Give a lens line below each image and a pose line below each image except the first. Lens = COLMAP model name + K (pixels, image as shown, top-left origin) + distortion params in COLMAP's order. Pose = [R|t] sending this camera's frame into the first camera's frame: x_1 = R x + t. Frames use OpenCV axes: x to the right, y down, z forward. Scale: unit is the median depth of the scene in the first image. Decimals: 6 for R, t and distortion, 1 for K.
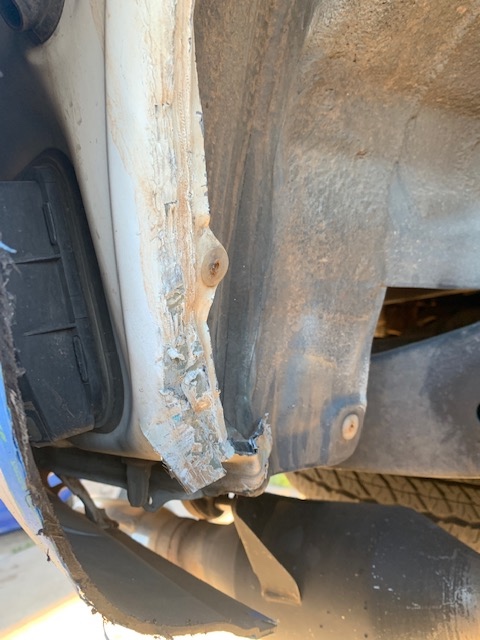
lens RADIAL K [[485.5, 0, 240.0], [0, 485.5, 320.0], [0, 0, 1]] dist [-0.016369, -0.005055]
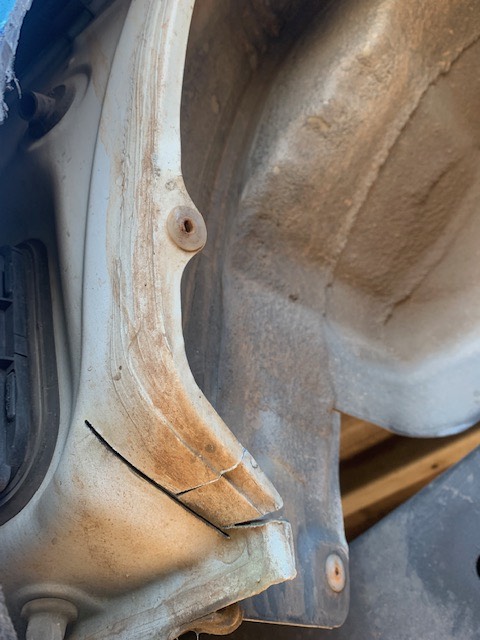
lens RADIAL K [[485.5, 0, 240.0], [0, 485.5, 320.0], [0, 0, 1]] dist [-0.016369, -0.005055]
pose [[0.987594, 0.014920, 0.156317, -0.058517], [0.091653, 0.753543, -0.650978, 0.462424], [-0.127505, 0.657229, 0.742827, 0.201677]]
